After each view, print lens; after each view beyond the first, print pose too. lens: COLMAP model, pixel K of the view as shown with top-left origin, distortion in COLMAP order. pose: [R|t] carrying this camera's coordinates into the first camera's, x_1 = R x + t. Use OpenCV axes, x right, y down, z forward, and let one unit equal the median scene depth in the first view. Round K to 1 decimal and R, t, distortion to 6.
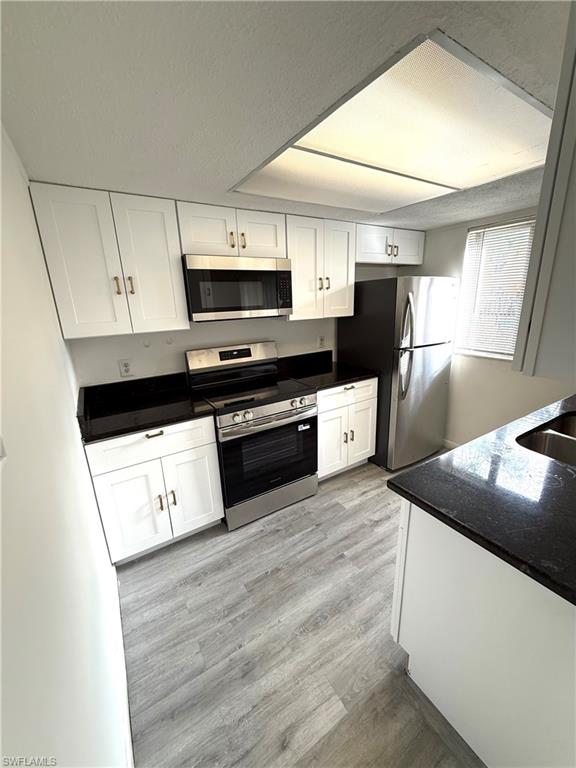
lens RADIAL K [[306.1, 0, 290.2], [0, 306.1, 383.0], [0, 0, 1]] dist [-0.001447, 0.000509]
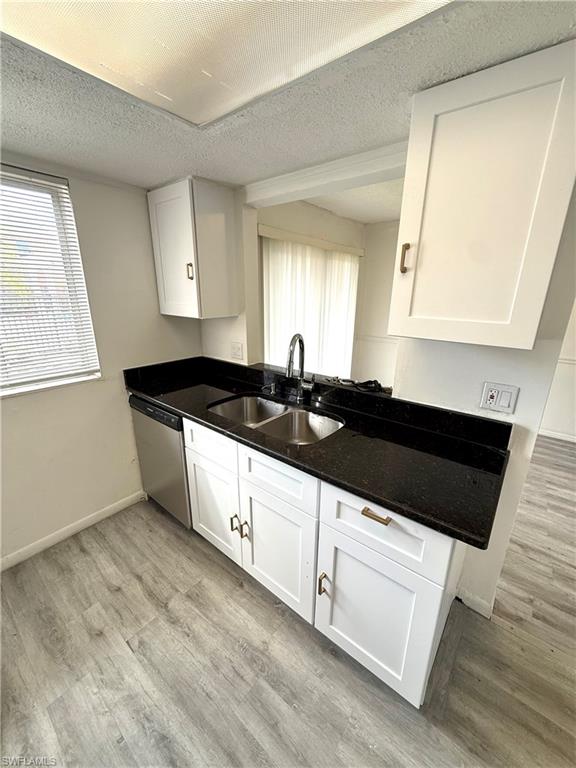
lens RADIAL K [[306.1, 0, 291.2], [0, 306.1, 383.1], [0, 0, 1]] dist [-0.001447, 0.000509]
pose [[-0.331772, -0.248881, 0.909937, -0.049497], [0.244409, 0.908958, 0.337727, -0.191717], [-0.911149, 0.334445, -0.240738, 0.715900]]
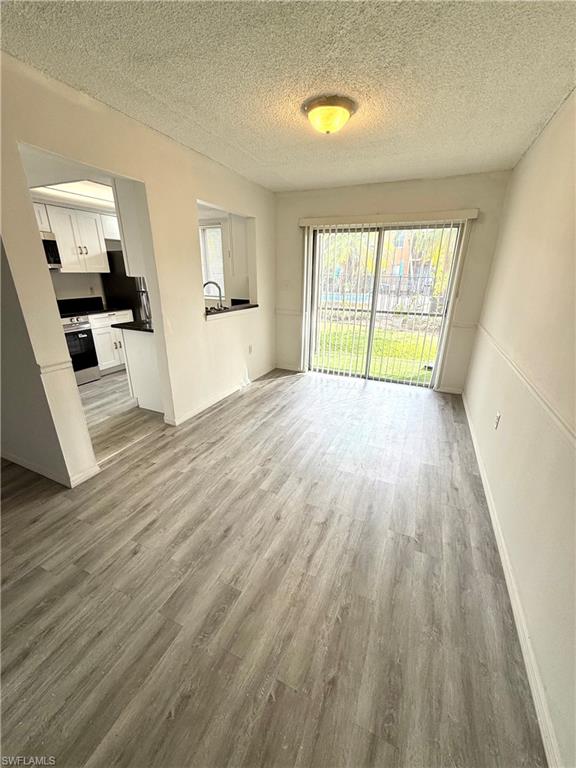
lens RADIAL K [[306.1, 0, 291.1], [0, 306.1, 385.2], [0, 0, 1]] dist [-0.001447, 0.000509]
pose [[0.827527, -0.152228, 0.540394, 0.041806], [0.107094, 0.987666, 0.114225, 0.344070], [-0.551117, -0.036652, 0.833623, -1.080354]]
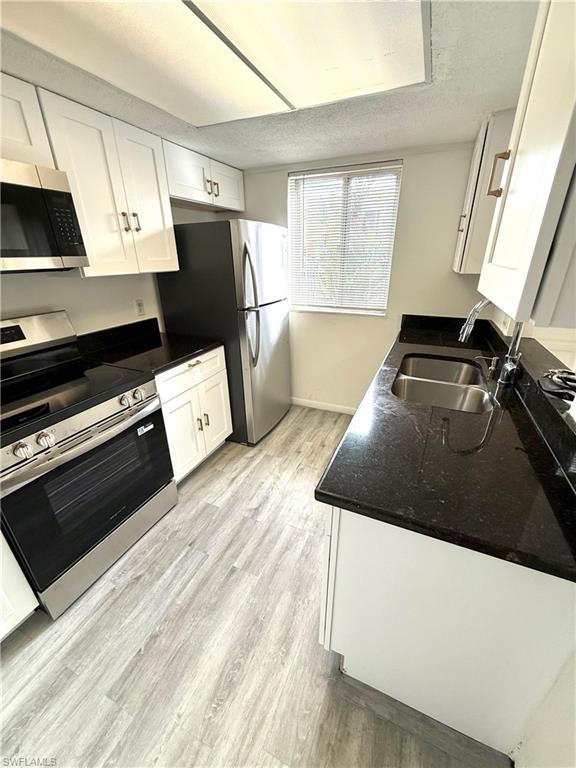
lens RADIAL K [[306.1, 0, 290.4], [0, 306.1, 383.5], [0, 0, 1]] dist [-0.001447, 0.000509]
pose [[0.828642, -0.196303, 0.524231, -0.028302], [0.134753, 0.978908, 0.153558, -0.023736], [-0.543318, -0.056603, 0.837617, 0.213692]]
